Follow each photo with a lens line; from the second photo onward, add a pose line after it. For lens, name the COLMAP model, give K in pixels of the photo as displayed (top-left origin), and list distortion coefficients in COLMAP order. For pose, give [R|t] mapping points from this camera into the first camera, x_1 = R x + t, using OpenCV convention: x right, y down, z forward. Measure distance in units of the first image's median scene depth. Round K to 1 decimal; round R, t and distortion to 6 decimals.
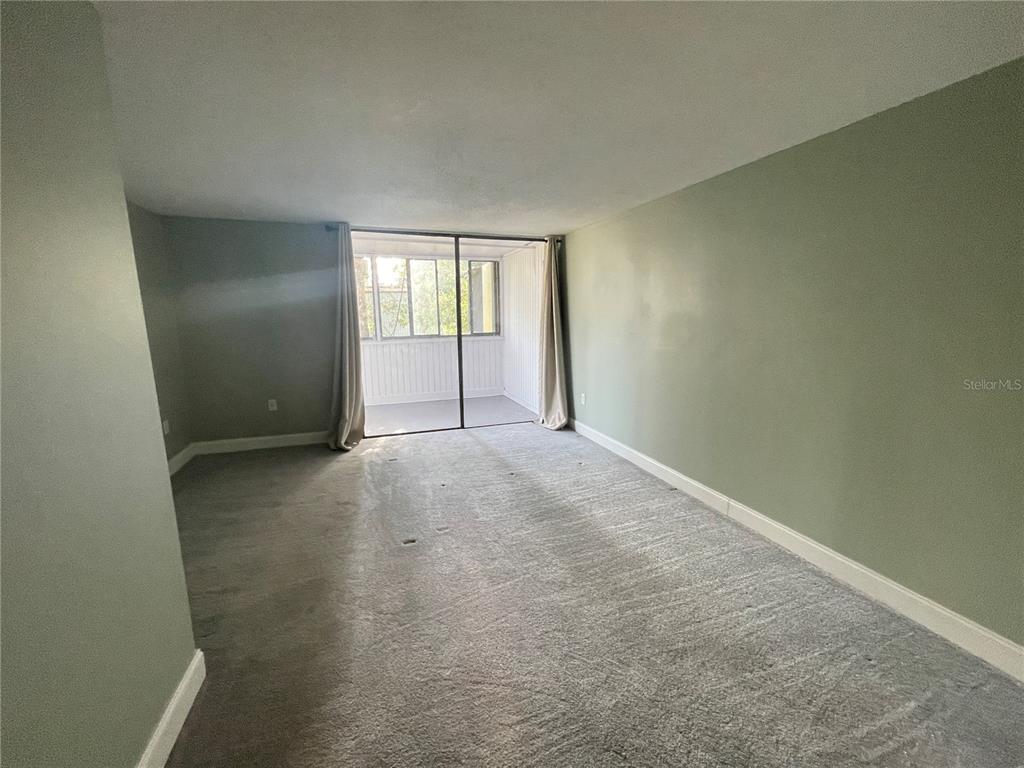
lens RADIAL K [[414.9, 0, 508.7], [0, 414.9, 382.7], [0, 0, 1]] dist [-0.016346, -0.000108]
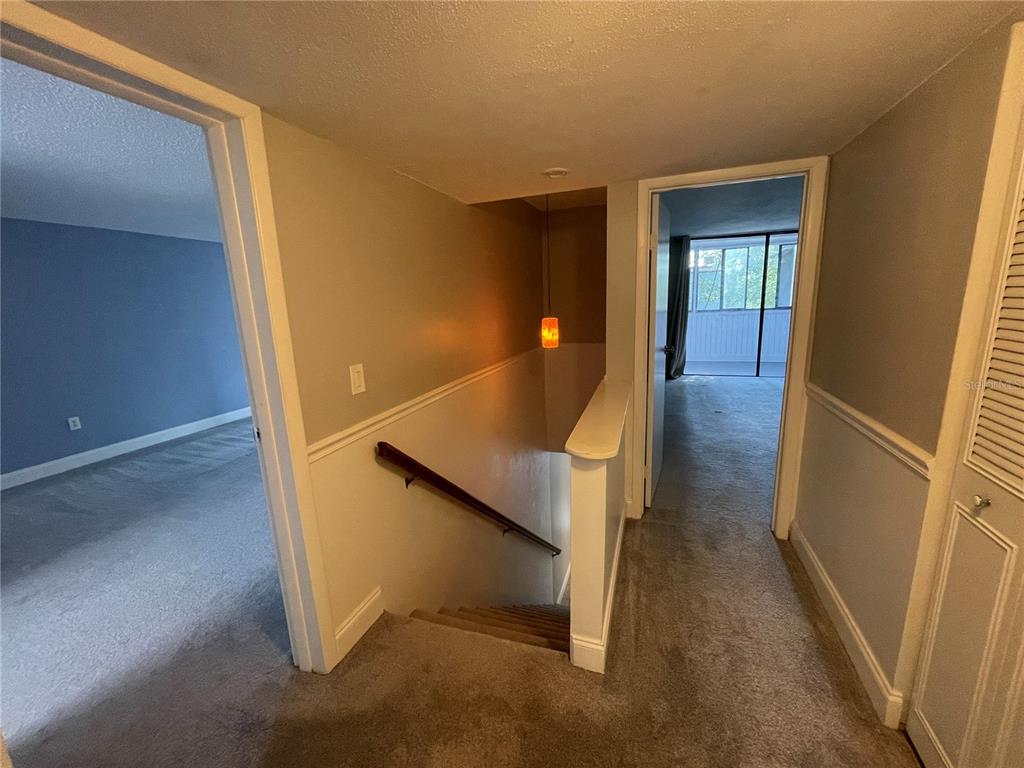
lens RADIAL K [[414.9, 0, 510.9], [0, 414.9, 377.3], [0, 0, 1]] dist [-0.016346, -0.000108]
pose [[0.784372, 0.100851, -0.612037, 0.064472], [-0.076636, 0.994891, 0.065723, 0.065294], [0.615538, -0.004647, 0.788094, -0.432690]]
